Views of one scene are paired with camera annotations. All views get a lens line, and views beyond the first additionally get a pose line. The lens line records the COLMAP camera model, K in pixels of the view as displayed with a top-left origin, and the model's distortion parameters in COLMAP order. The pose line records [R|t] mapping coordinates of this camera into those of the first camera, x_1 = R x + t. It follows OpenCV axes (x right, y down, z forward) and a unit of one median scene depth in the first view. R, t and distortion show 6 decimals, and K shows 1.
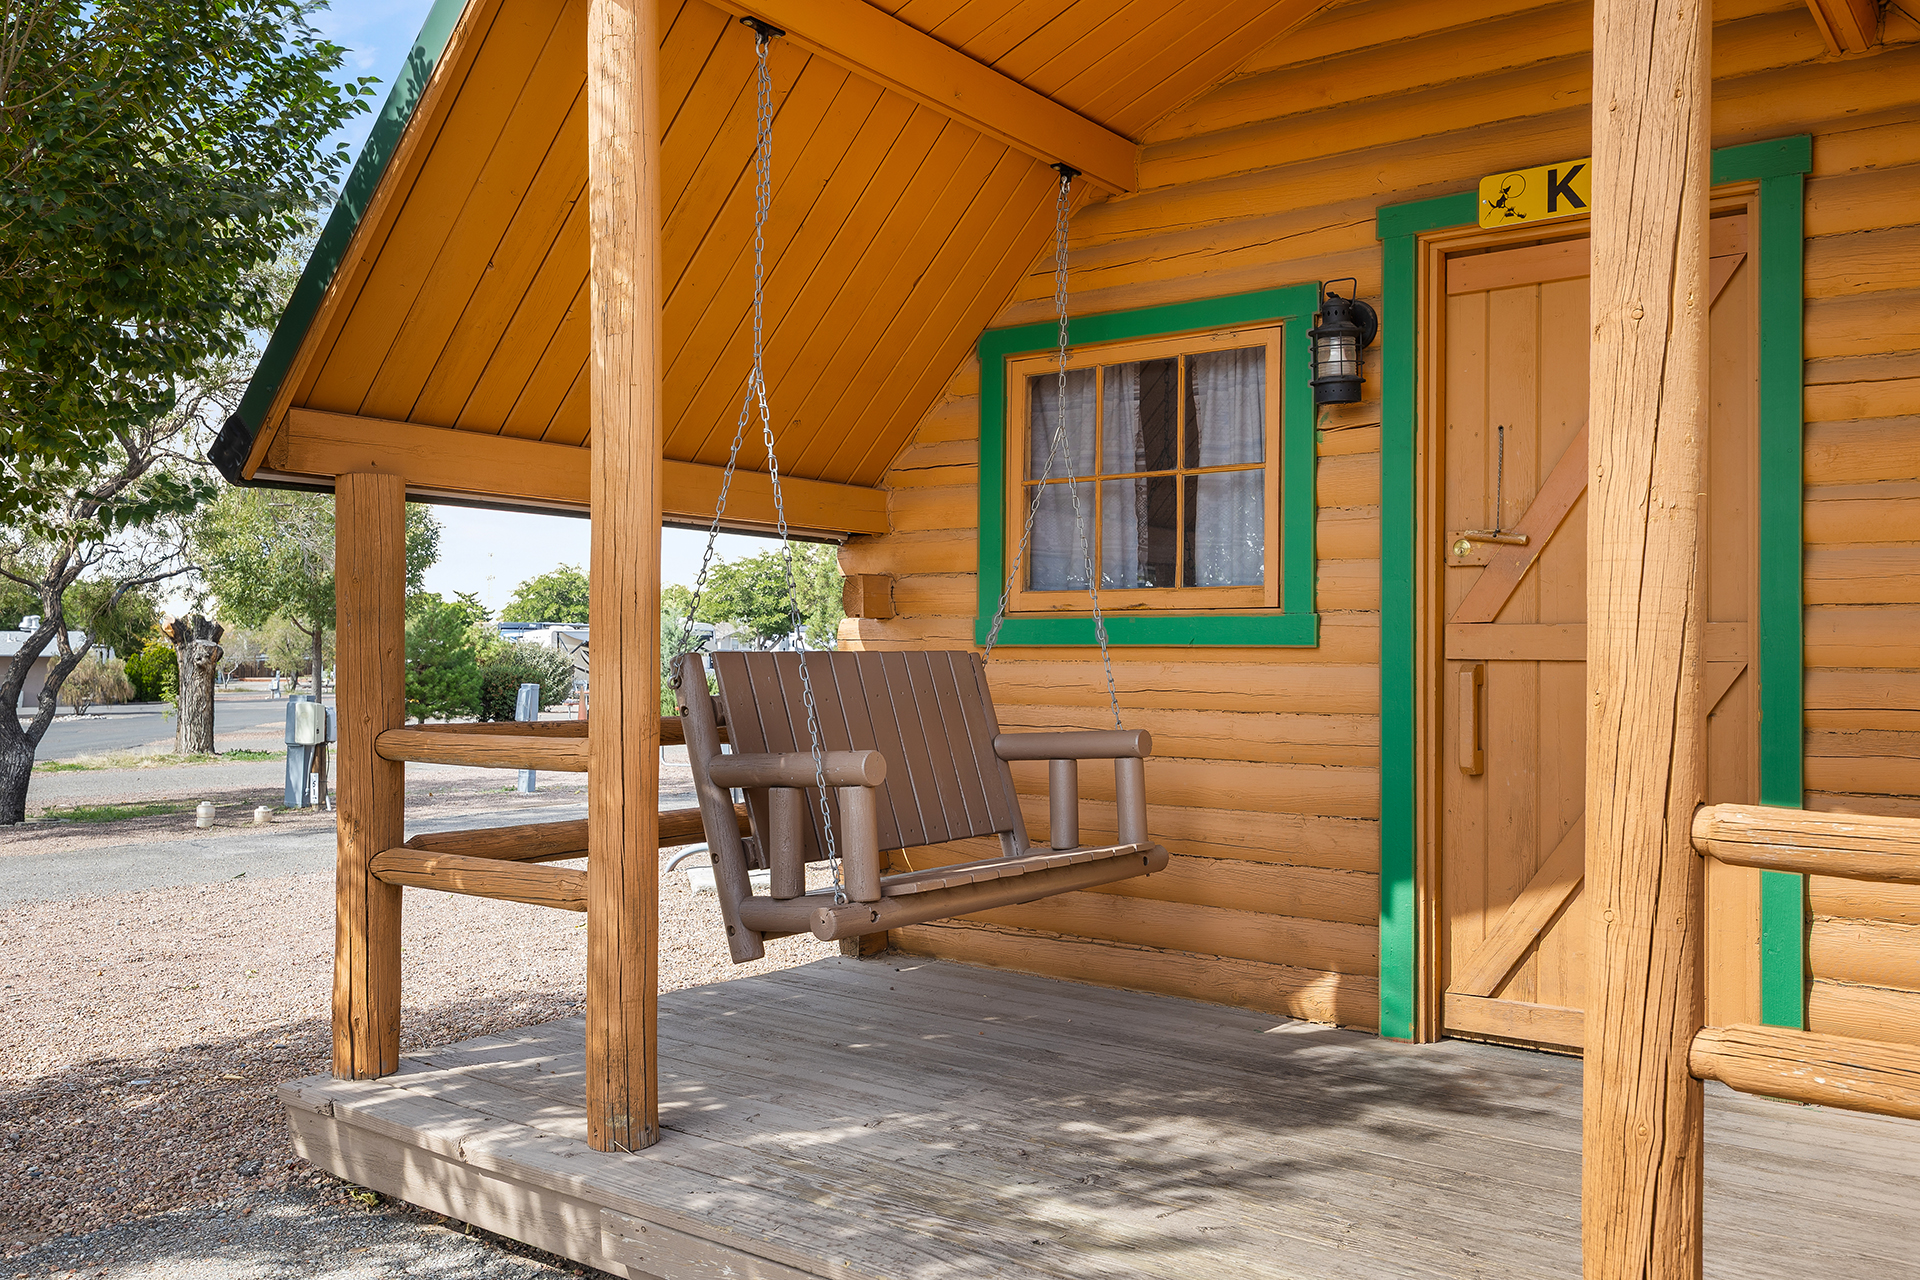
lens RADIAL K [[1581.9, 0, 960.0], [0, 1581.9, 623.9], [0, 0, 1]] dist [-0.002635, 0.007916]
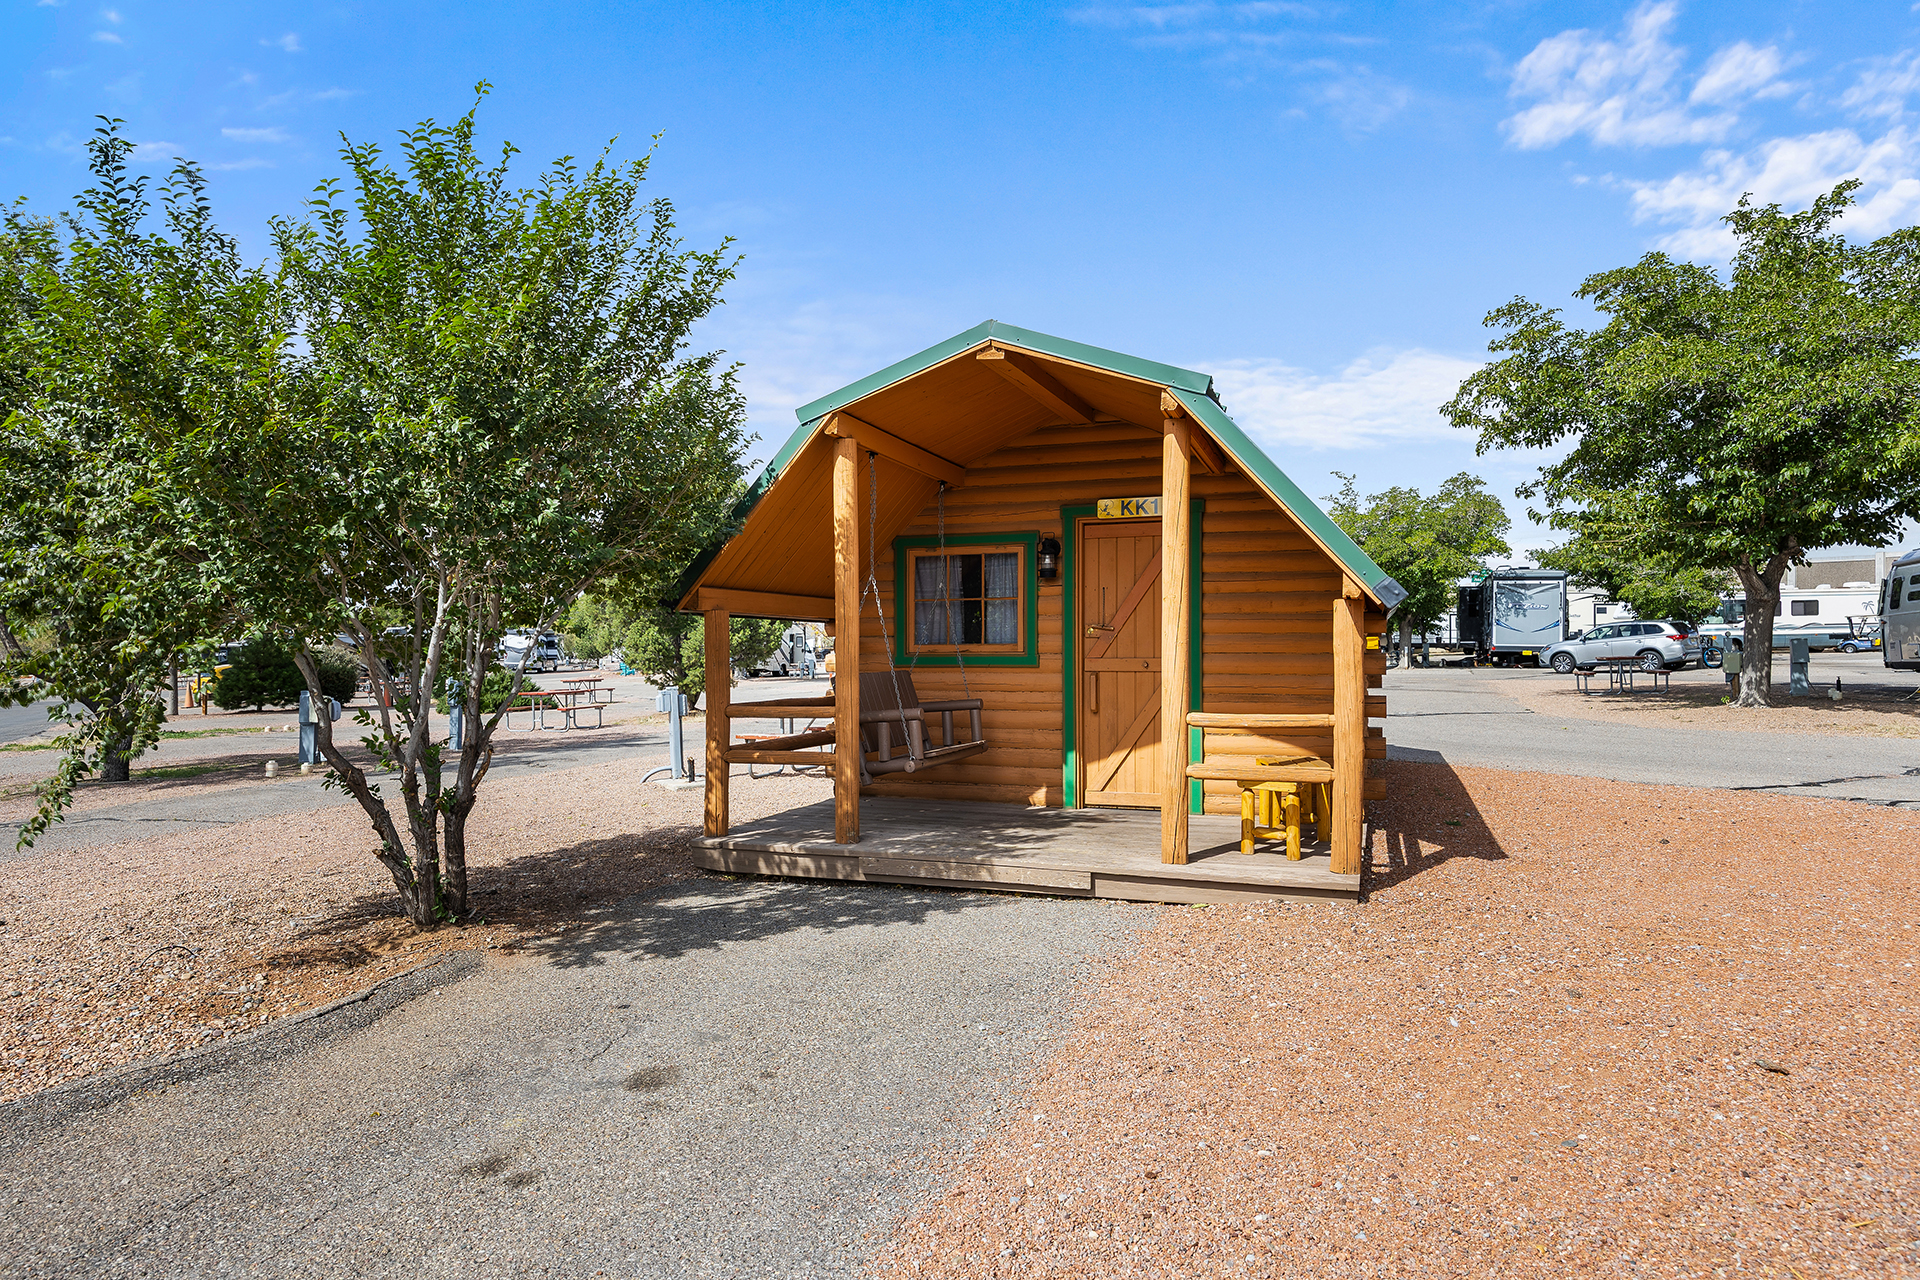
lens RADIAL K [[1162.8, 0, 961.0], [0, 1162.8, 649.0], [0, 0, 1]] dist [-0.003507, -0.000223]
pose [[0.952540, -0.011175, 0.304208, -0.510753], [0.004114, 0.999707, 0.023842, -0.064946], [-0.304385, -0.021459, 0.952307, -0.859728]]
